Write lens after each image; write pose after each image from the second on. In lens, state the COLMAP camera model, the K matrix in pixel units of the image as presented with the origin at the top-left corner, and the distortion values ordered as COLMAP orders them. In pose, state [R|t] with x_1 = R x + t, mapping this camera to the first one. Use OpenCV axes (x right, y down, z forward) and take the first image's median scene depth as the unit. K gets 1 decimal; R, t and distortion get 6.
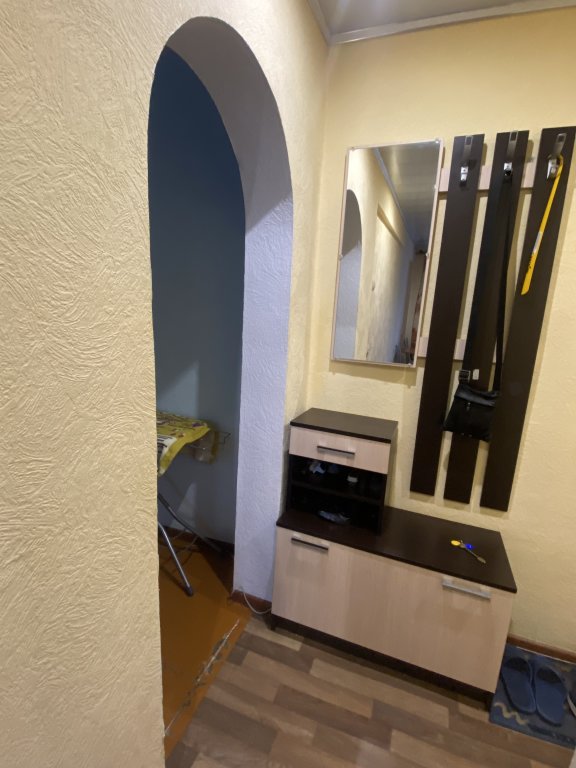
lens RADIAL K [[374.1, 0, 288.0], [0, 374.1, 384.0], [0, 0, 1]] dist [0.063804, -0.065318]
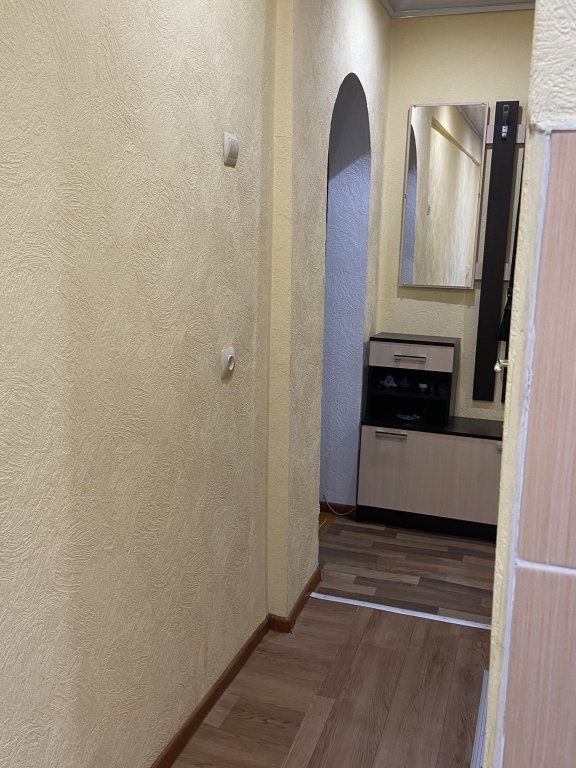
lens RADIAL K [[767.1, 0, 288.0], [0, 767.1, 384.0], [0, 0, 1]] dist [0.078249, -0.004746]
pose [[0.997971, -0.035170, 0.053077, -0.386283], [0.035341, 0.999373, -0.002286, 0.244523], [-0.052964, 0.004157, 0.998588, -1.408029]]
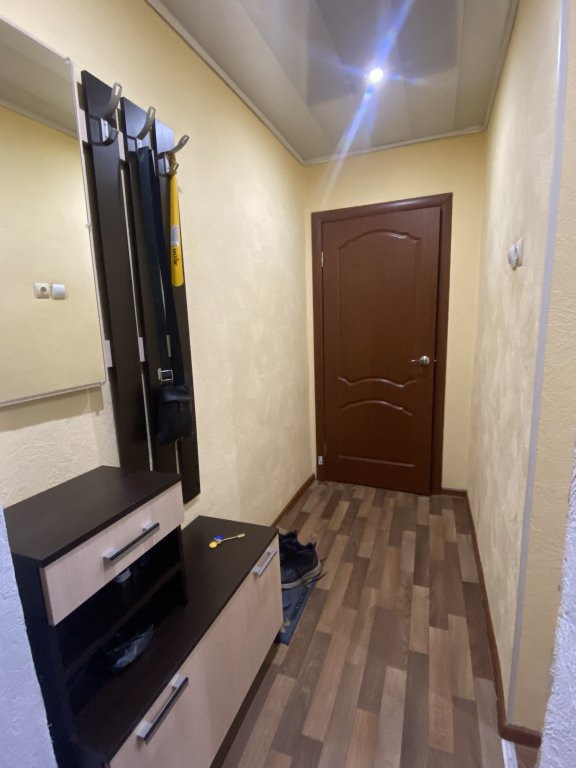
lens RADIAL K [[374.1, 0, 288.0], [0, 374.1, 384.0], [0, 0, 1]] dist [0.063804, -0.065318]
pose [[-0.024735, -0.218326, 0.975562, -0.391662], [0.210288, 0.952890, 0.218584, -0.133623], [-0.977326, 0.210556, 0.022341, 0.670265]]
